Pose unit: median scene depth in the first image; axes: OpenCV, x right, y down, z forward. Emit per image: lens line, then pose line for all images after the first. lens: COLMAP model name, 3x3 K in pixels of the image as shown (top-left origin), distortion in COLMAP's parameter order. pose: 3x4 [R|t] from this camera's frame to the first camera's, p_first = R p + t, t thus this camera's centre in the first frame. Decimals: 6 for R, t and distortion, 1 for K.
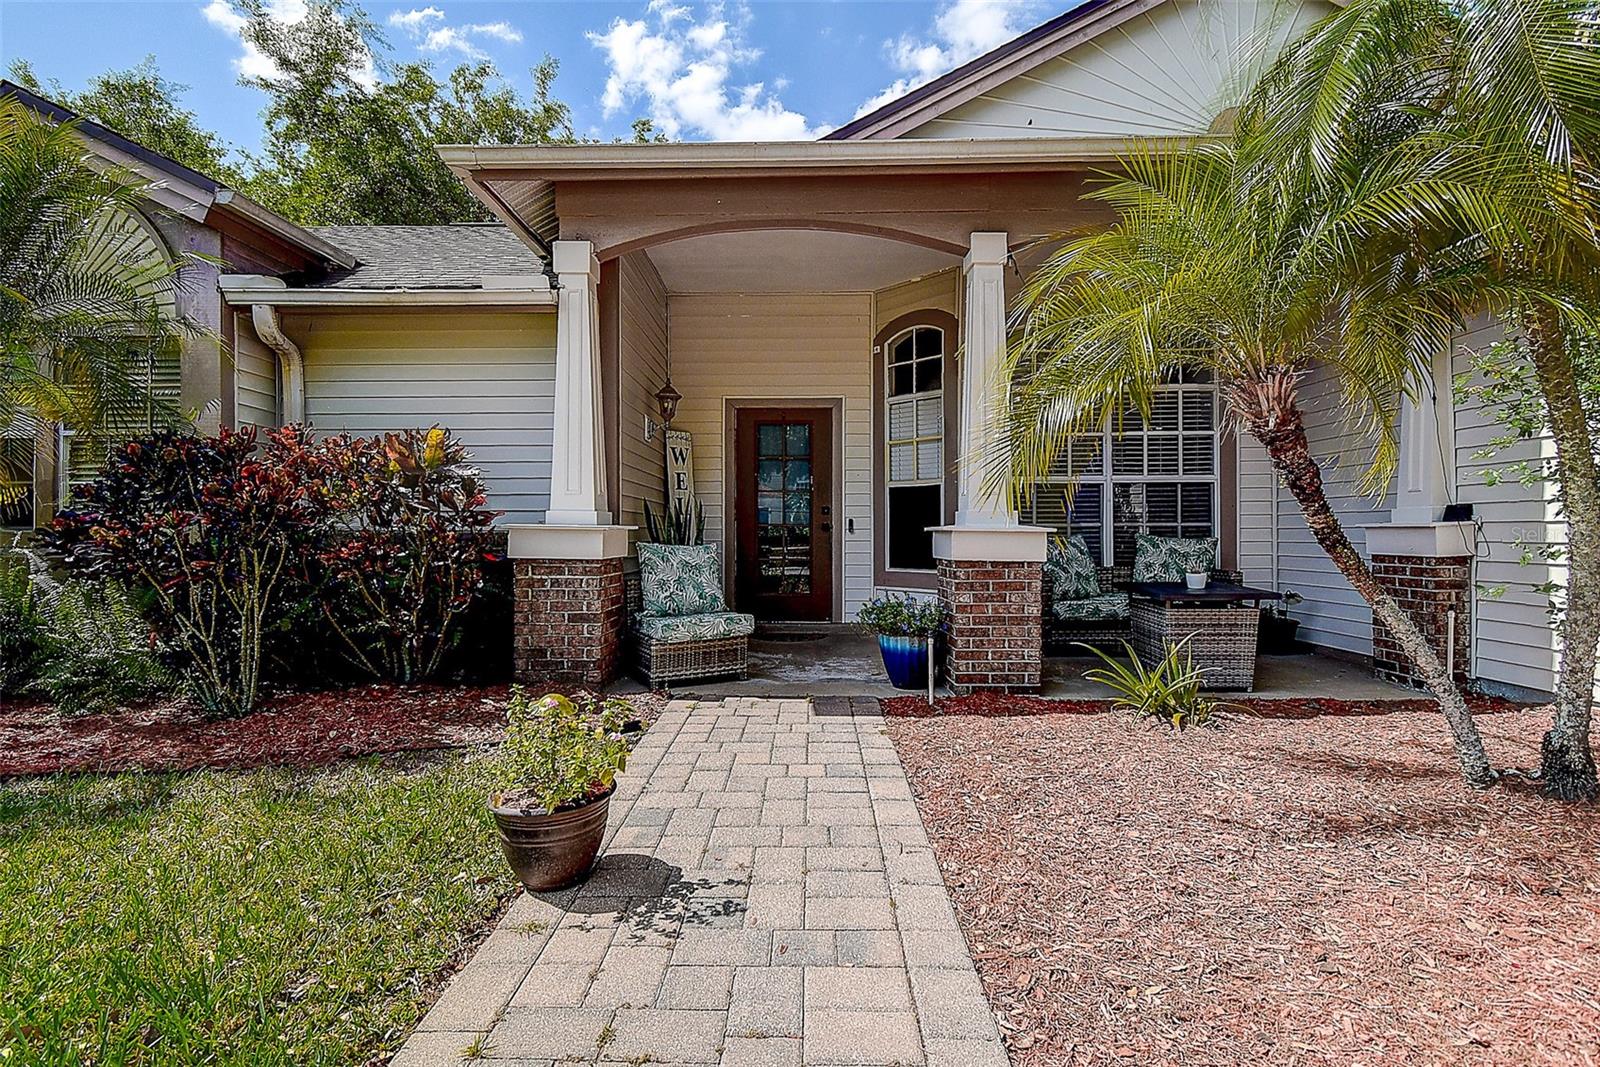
lens RADIAL K [[763.6, 0, 788.5], [0, 763.6, 532.7], [0, 0, 1]] dist [0.016658, -0.017679]
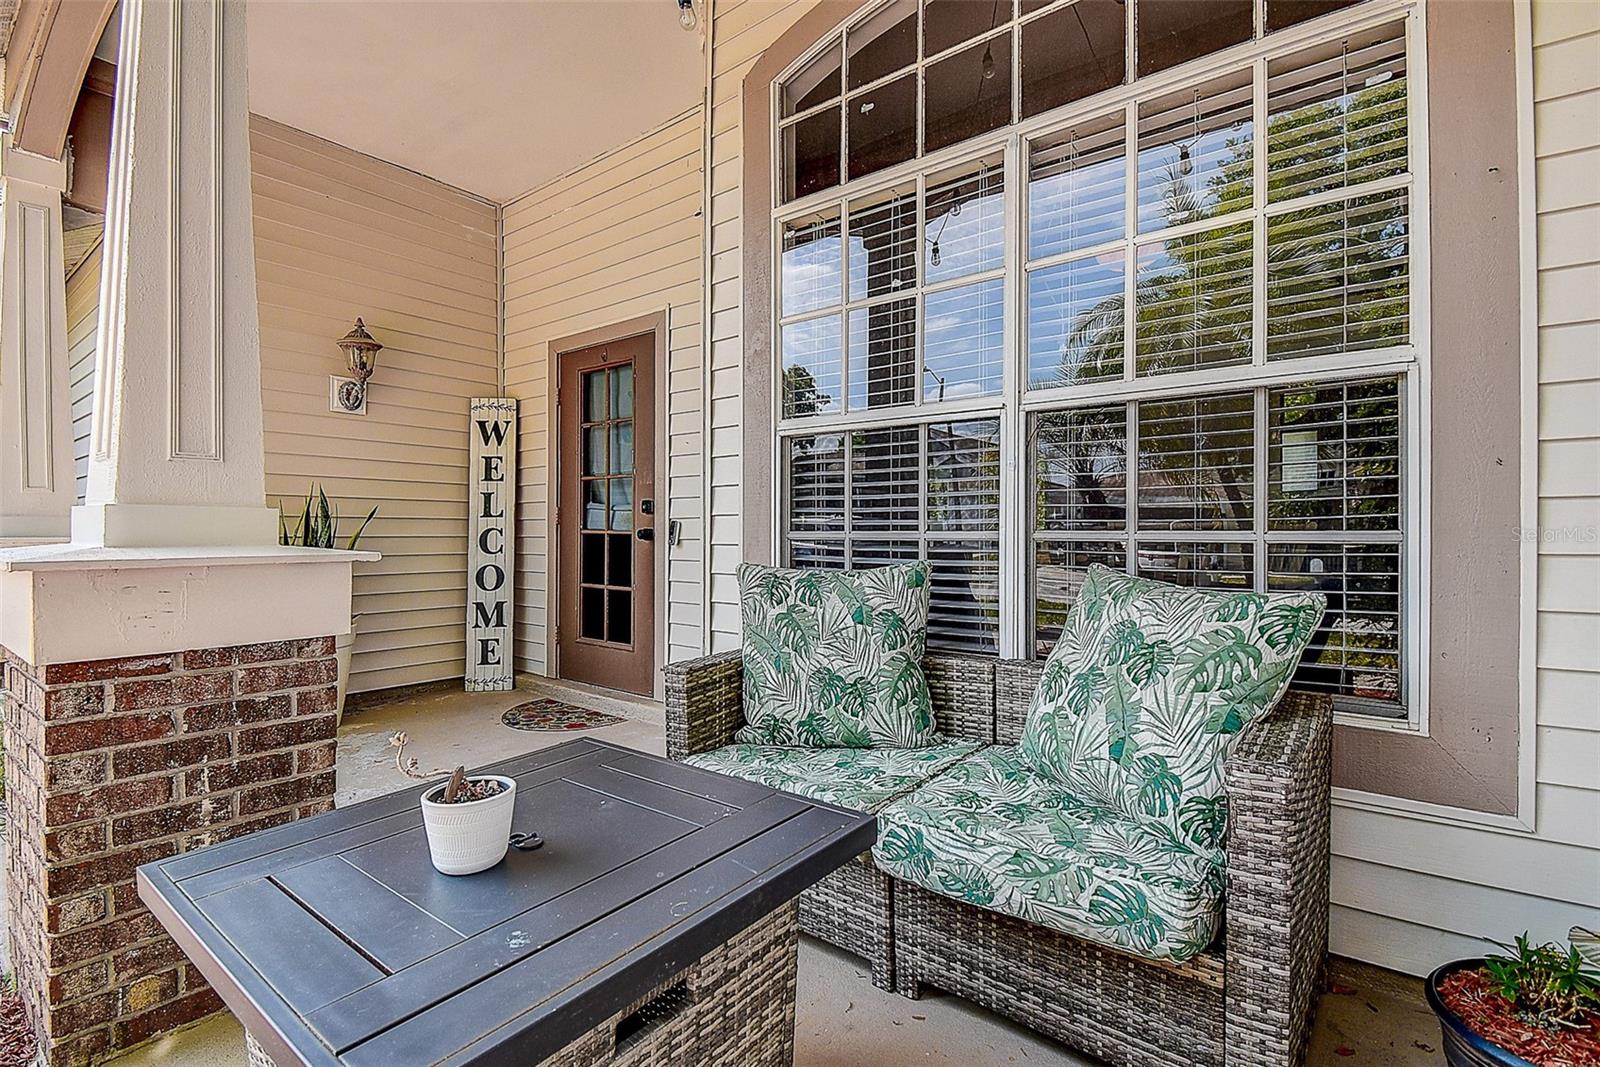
lens RADIAL K [[763.6, 0, 798.7], [0, 763.6, 533.9], [0, 0, 1]] dist [0.016658, -0.017679]
pose [[0.808714, 0.001548, -0.588200, 0.694526], [-0.001436, 0.999999, 0.000657, -0.013488], [0.588201, 0.000313, 0.808715, 0.852369]]
